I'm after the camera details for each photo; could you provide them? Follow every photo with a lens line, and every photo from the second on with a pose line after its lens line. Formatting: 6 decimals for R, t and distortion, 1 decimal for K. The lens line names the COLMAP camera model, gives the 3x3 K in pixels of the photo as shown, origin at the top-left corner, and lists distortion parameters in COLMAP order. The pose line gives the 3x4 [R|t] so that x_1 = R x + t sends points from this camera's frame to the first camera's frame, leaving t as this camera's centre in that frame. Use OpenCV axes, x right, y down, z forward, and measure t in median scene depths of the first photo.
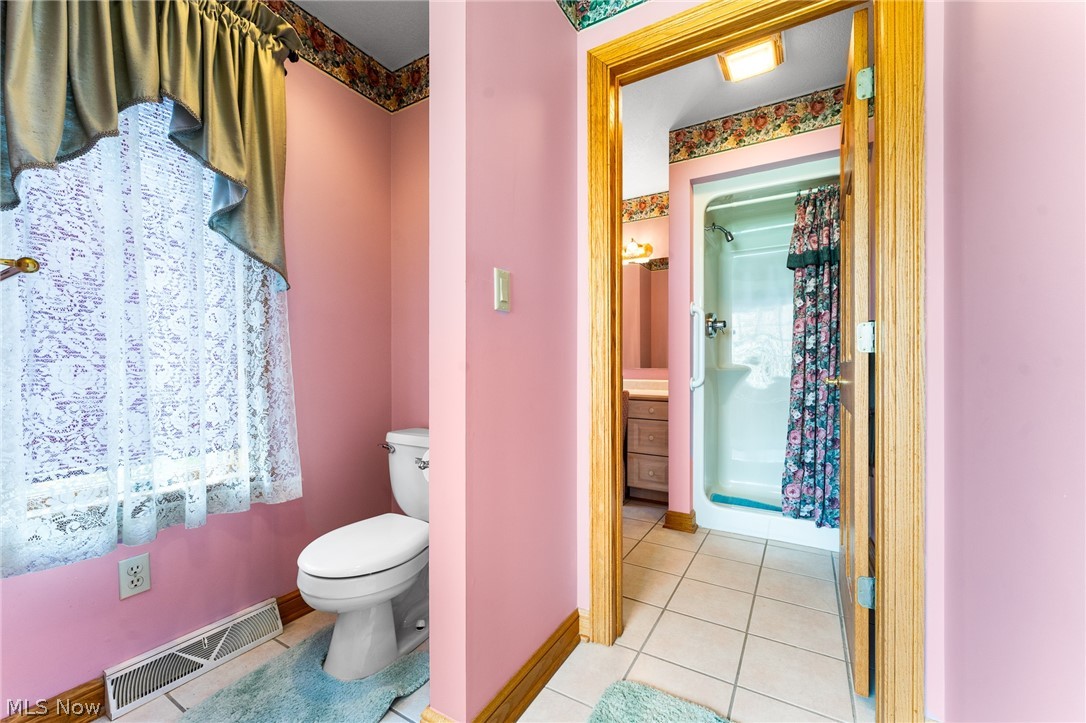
lens RADIAL K [[436.6, 0, 548.1], [0, 436.6, 371.9], [0, 0, 1]] dist [0.001048, -0.000238]
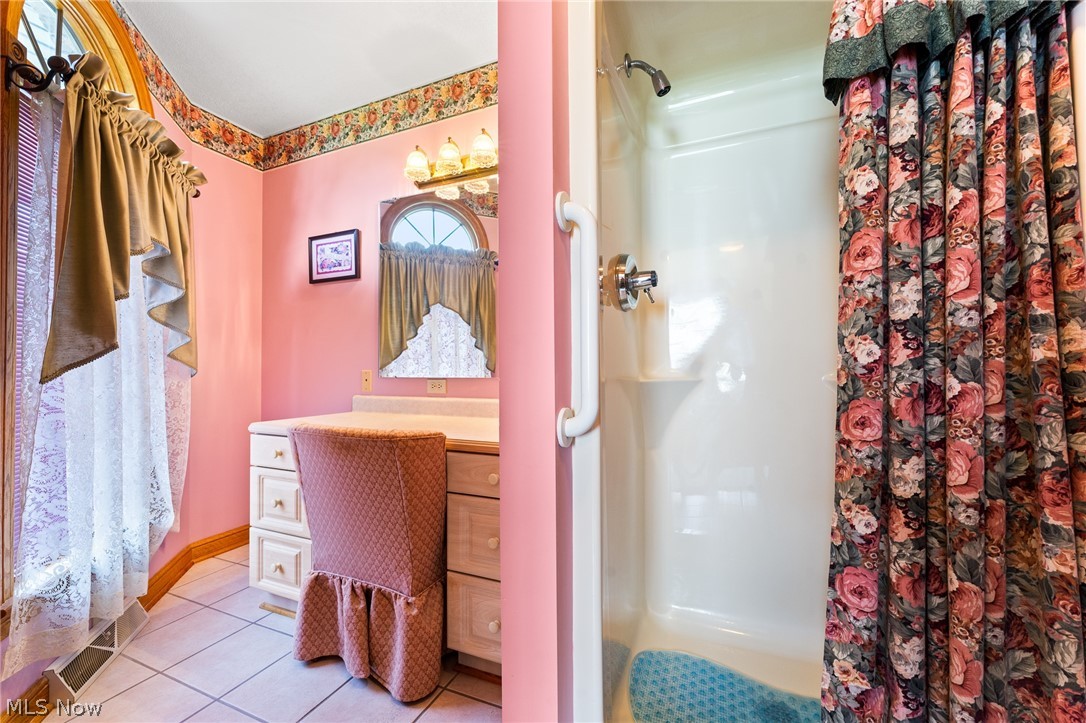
lens RADIAL K [[436.6, 0, 548.1], [0, 436.6, 371.9], [0, 0, 1]] dist [0.001048, -0.000238]
pose [[0.990623, -0.008493, 0.136363, 0.294794], [0.010648, 0.999830, -0.015083, -0.012335], [-0.136211, 0.016393, 0.990544, 0.717185]]
